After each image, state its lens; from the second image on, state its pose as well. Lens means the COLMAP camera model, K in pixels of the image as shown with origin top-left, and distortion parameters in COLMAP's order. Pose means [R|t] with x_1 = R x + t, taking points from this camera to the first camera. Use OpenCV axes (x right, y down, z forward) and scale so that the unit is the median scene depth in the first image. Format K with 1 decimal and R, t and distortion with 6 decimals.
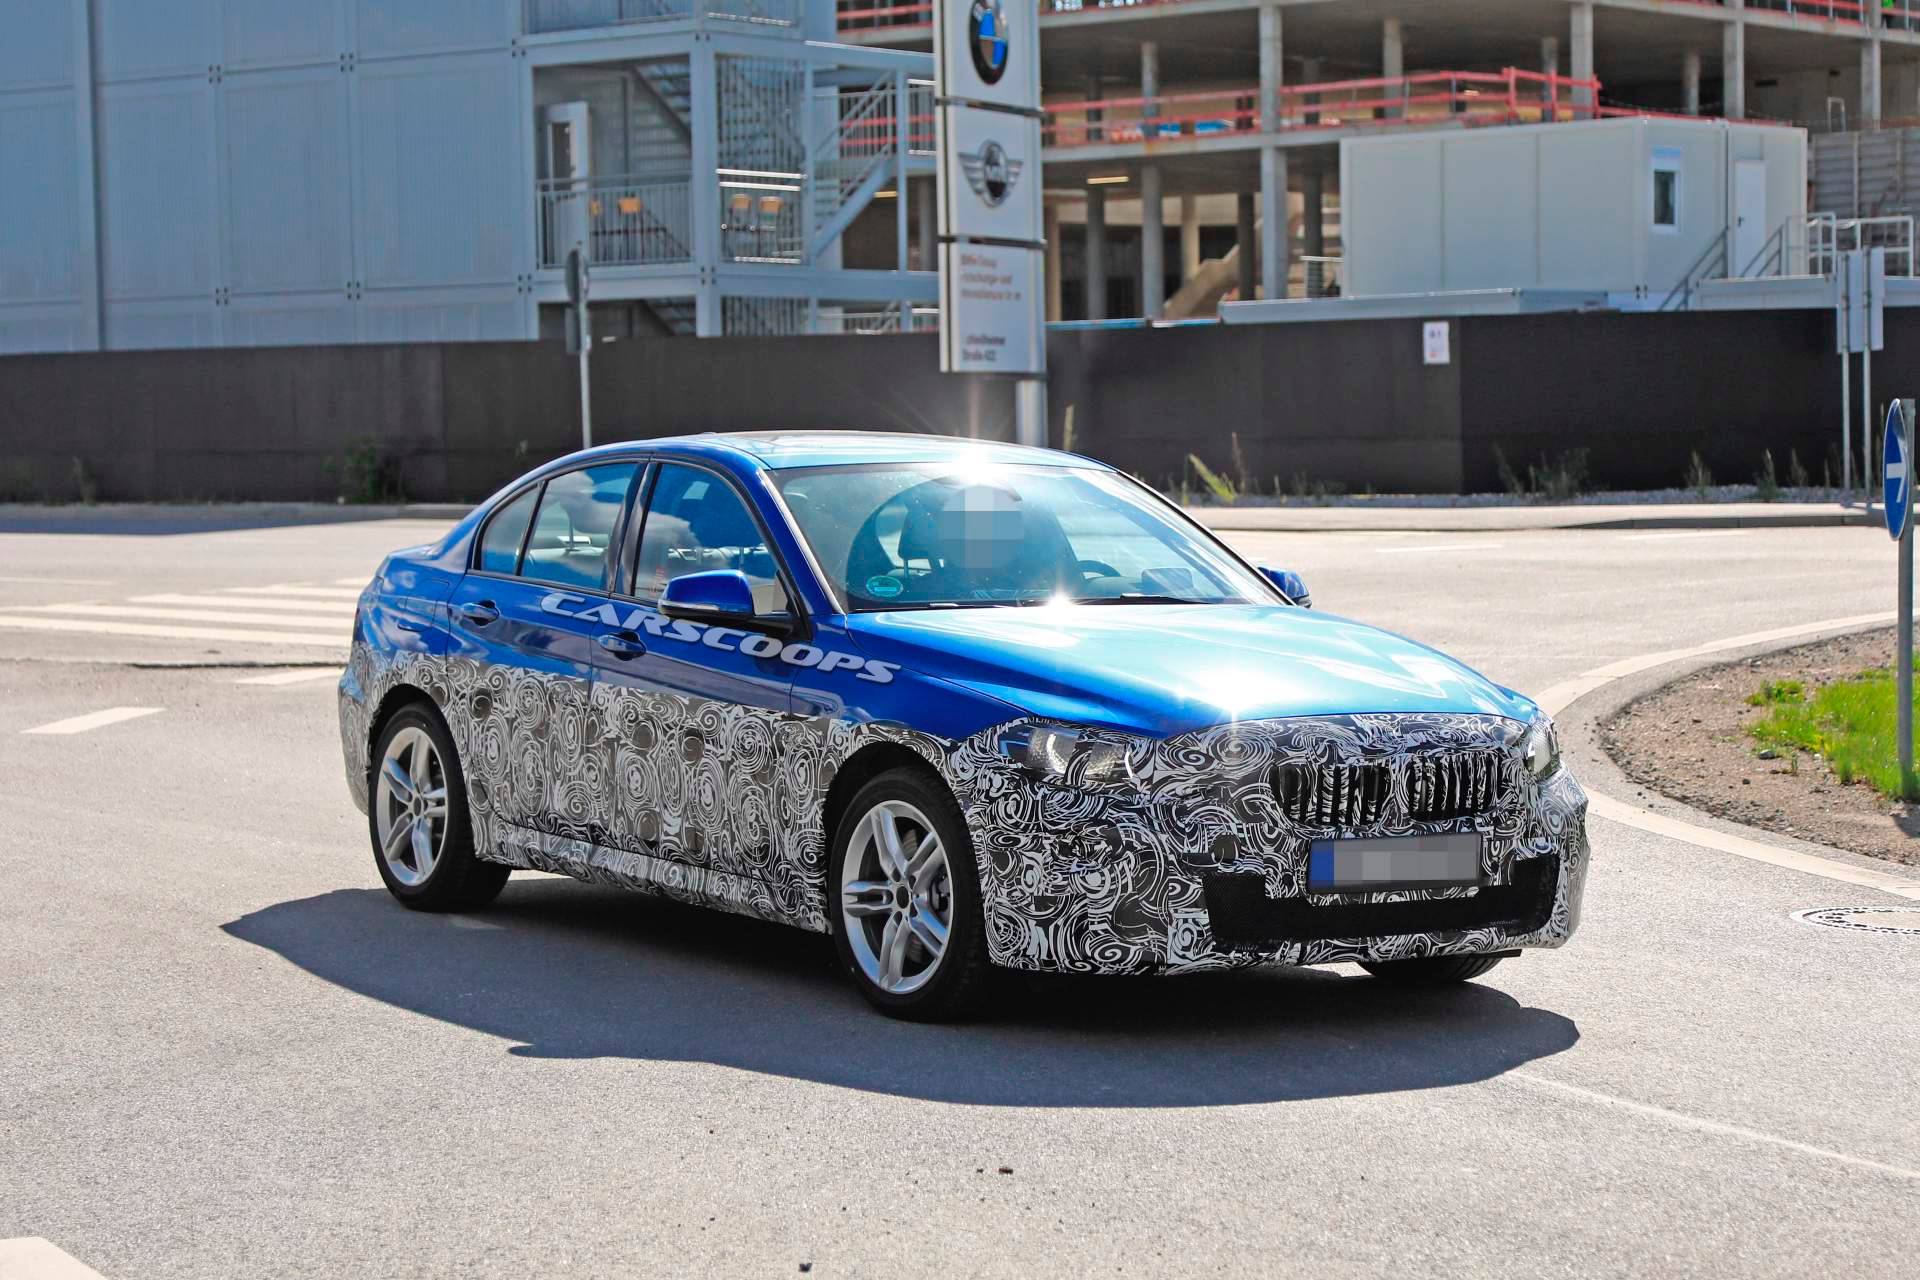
lens RADIAL K [[3510.5, 0, 967.0], [0, 3510.5, 638.8], [0, 0, 1]] dist [0.331826, 0.000000]
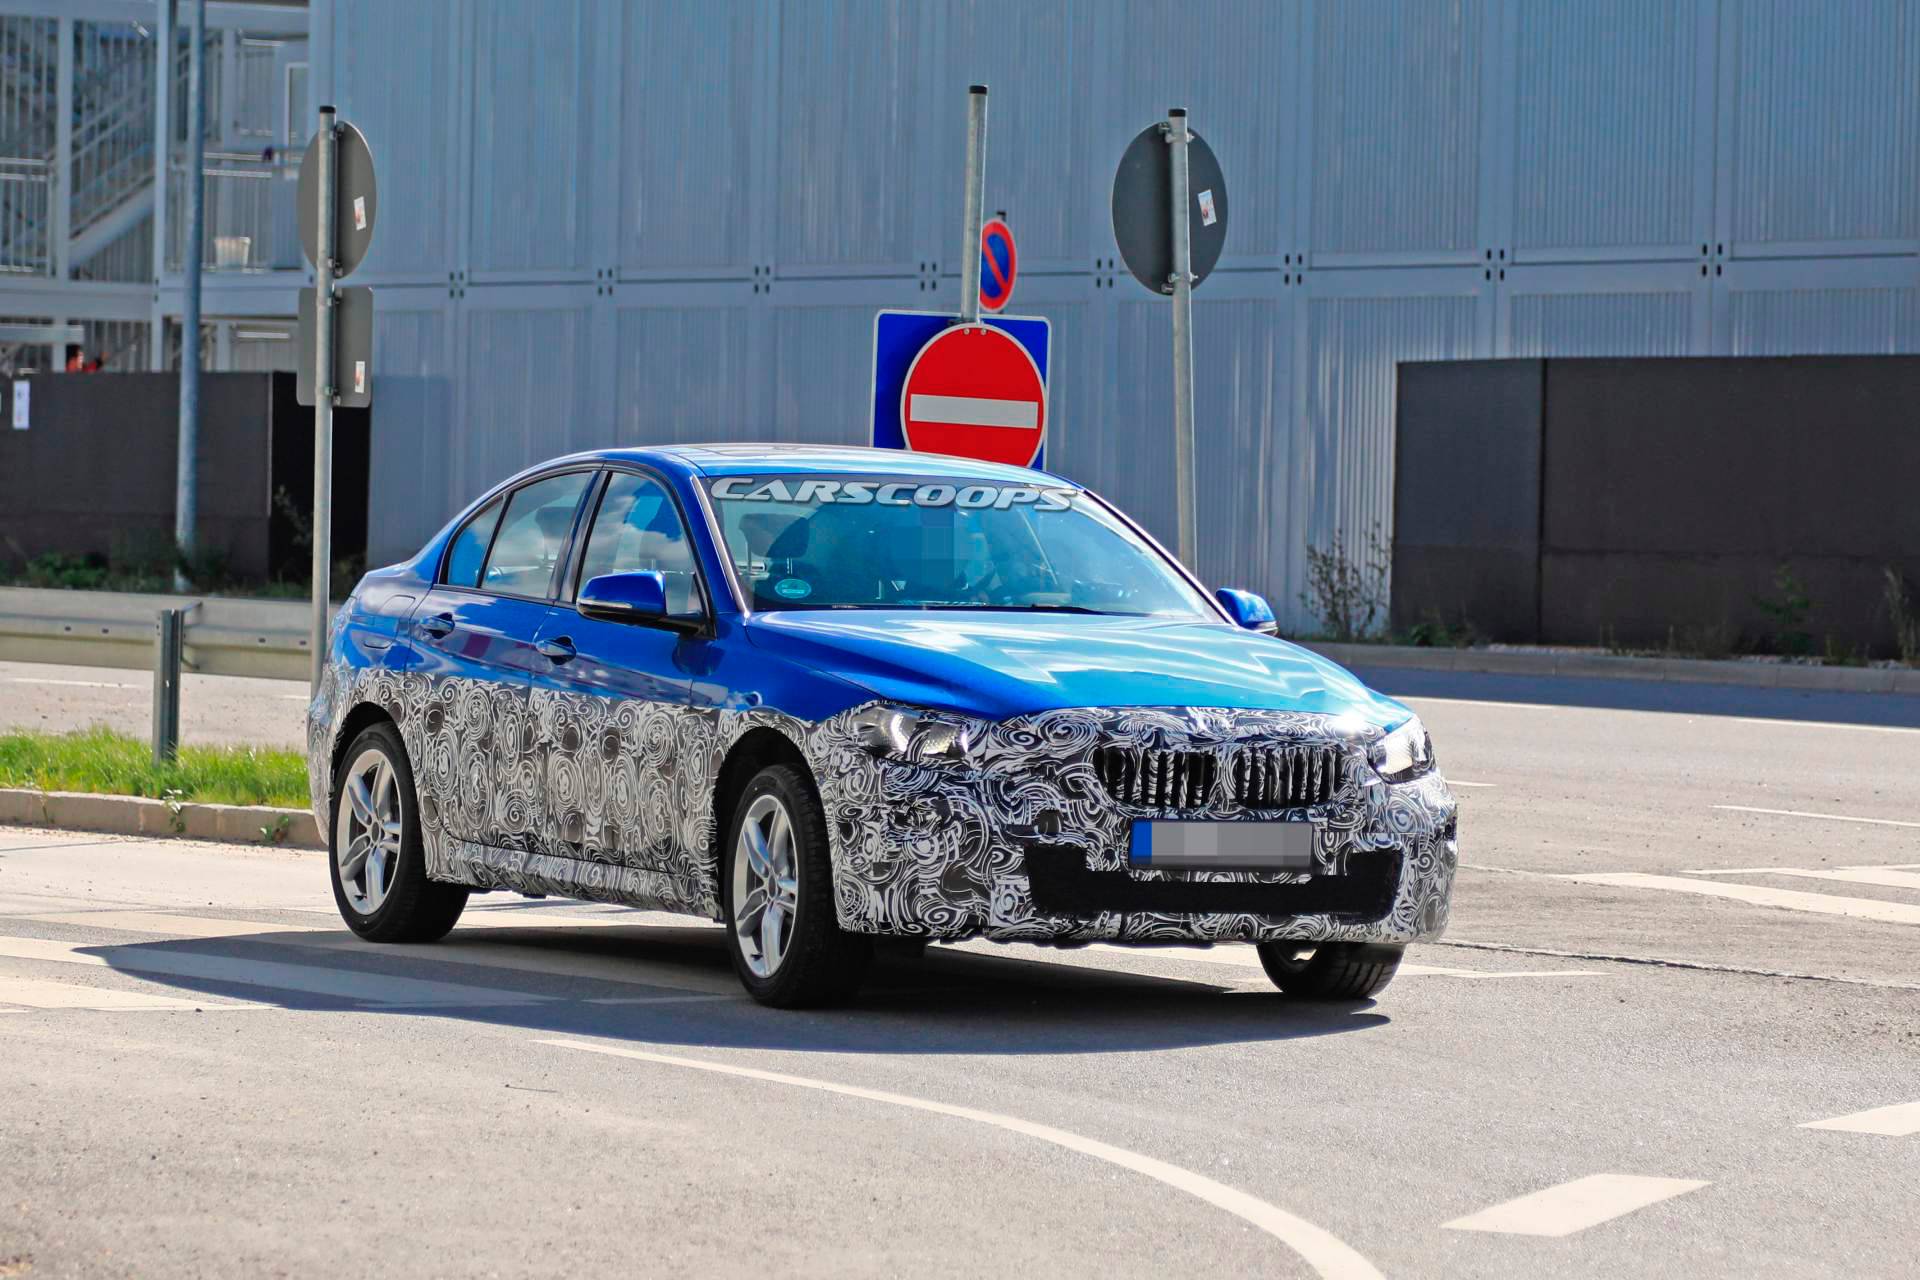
lens RADIAL K [[6715.3, 0, 959.4], [0, 6715.3, 641.4], [0, 0, 1]] dist [0.946485, 0.000000]
pose [[0.991527, 0.019878, -0.128372, 0.296593], [-0.025658, 0.998723, -0.043525, 0.090626], [0.127343, 0.046450, 0.990771, -1.003148]]
